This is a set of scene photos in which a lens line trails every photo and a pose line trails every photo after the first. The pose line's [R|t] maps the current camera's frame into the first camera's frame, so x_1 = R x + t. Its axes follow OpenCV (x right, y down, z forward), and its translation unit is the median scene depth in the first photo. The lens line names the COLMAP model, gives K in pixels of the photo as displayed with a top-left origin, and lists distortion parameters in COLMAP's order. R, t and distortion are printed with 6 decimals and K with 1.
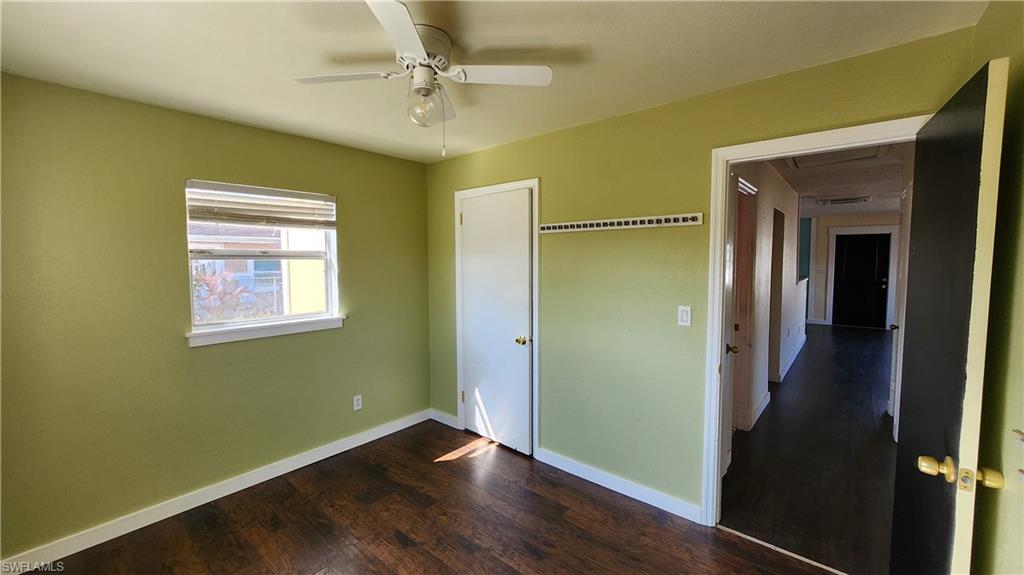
lens RADIAL K [[404.4, 0, 509.9], [0, 404.4, 284.6], [0, 0, 1]] dist [0.000084, 0.000051]
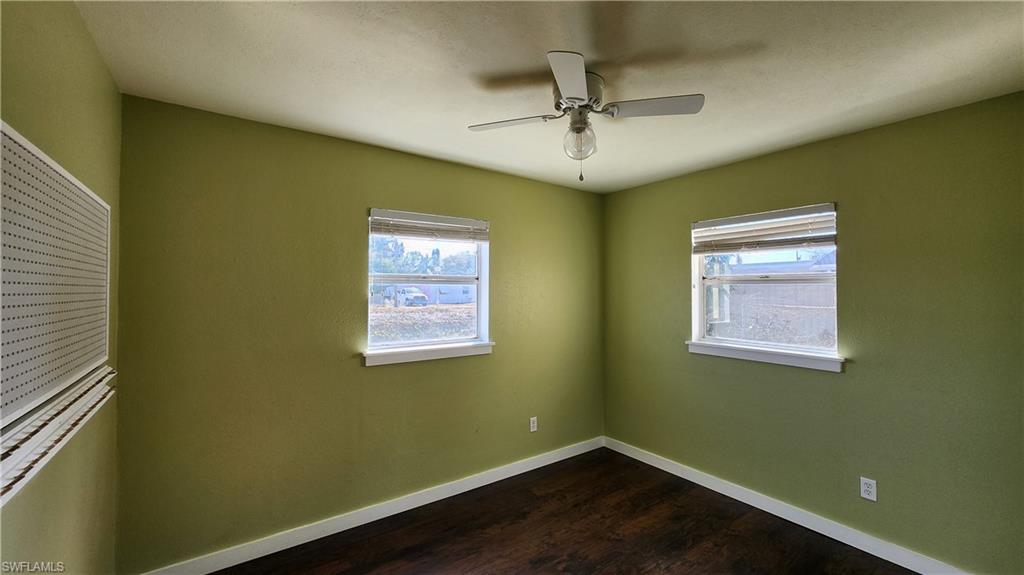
lens RADIAL K [[410.5, 0, 507.1], [0, 410.5, 283.7], [0, 0, 1]] dist [-0.000706, -0.000066]
pose [[-0.240249, -0.002984, -0.970707, 0.561671], [-0.053243, 0.998530, 0.010108, -0.042310], [0.969250, 0.054111, -0.240055, 0.671220]]
